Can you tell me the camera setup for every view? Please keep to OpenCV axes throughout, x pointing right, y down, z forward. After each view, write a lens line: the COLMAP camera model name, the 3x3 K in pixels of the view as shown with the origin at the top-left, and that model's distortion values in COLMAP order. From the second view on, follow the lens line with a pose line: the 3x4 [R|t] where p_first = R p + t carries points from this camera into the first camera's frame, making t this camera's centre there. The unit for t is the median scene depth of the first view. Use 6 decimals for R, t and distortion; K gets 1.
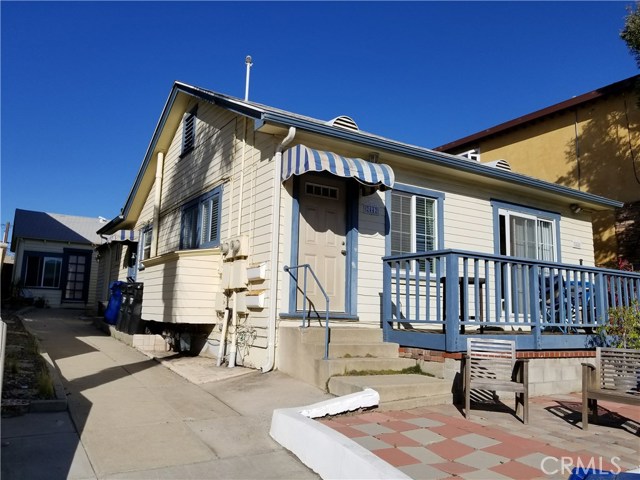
lens RADIAL K [[482.5, 0, 319.2], [0, 482.5, 237.9], [0, 0, 1]] dist [-0.038445, -0.003209]
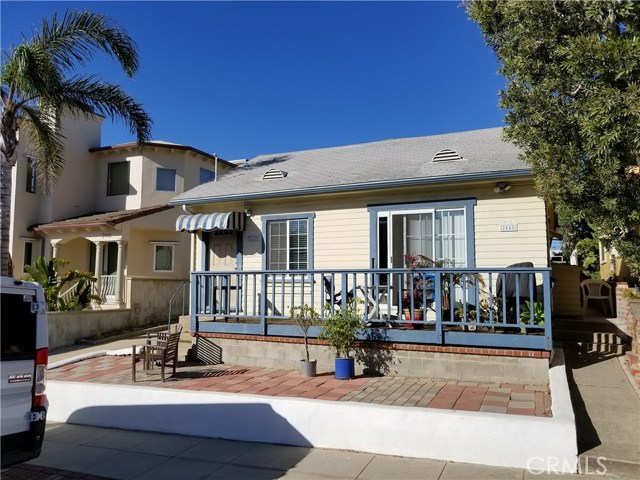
lens RADIAL K [[482.5, 0, 319.3], [0, 482.5, 240.8], [0, 0, 1]] dist [-0.038445, -0.003209]
pose [[0.562478, -0.100584, -0.820671, 1.214995], [0.136006, 0.990308, -0.028159, 0.017085], [0.815549, -0.095778, 0.570706, 0.261304]]
